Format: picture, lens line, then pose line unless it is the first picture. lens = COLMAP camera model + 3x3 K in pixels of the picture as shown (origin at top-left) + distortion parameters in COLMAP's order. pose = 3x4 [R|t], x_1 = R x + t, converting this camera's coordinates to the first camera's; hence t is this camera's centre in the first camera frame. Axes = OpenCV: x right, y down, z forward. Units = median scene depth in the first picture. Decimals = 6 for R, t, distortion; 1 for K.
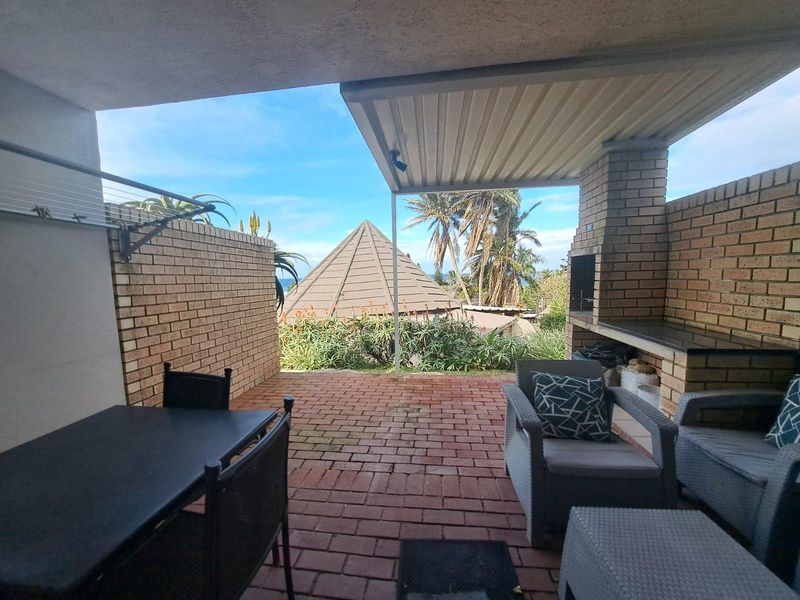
lens RADIAL K [[316.4, 0, 395.9], [0, 316.4, 310.0], [0, 0, 1]] dist [-0.001149, -0.001390]
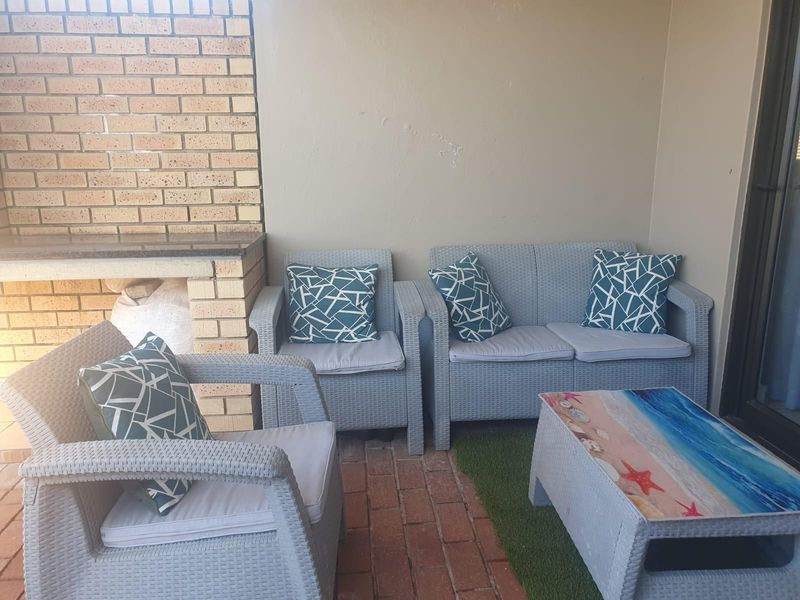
lens RADIAL K [[621.4, 0, 396.1], [0, 621.4, 301.3], [0, 0, 1]] dist [0.061060, -0.073819]
pose [[-0.216531, -0.198539, 0.955875, -0.244246], [0.119864, 0.966289, 0.227854, -0.018964], [-0.968890, 0.163912, -0.185434, 0.548516]]
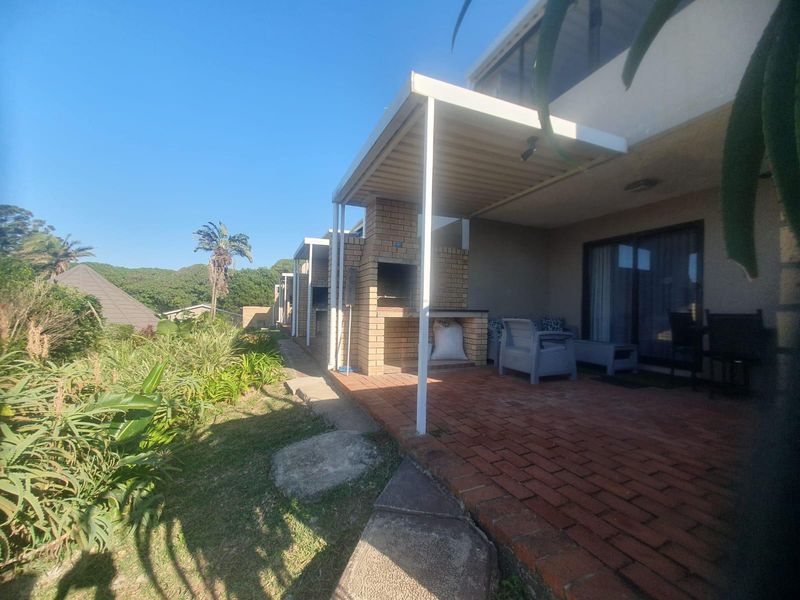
lens RADIAL K [[316.4, 0, 395.6], [0, 316.4, 307.8], [0, 0, 1]] dist [-0.001149, -0.001390]
pose [[-0.500809, 0.021060, 0.865302, -0.576105], [0.085757, 0.995992, 0.025392, -0.020325], [-0.861299, 0.086922, -0.500608, 1.741653]]
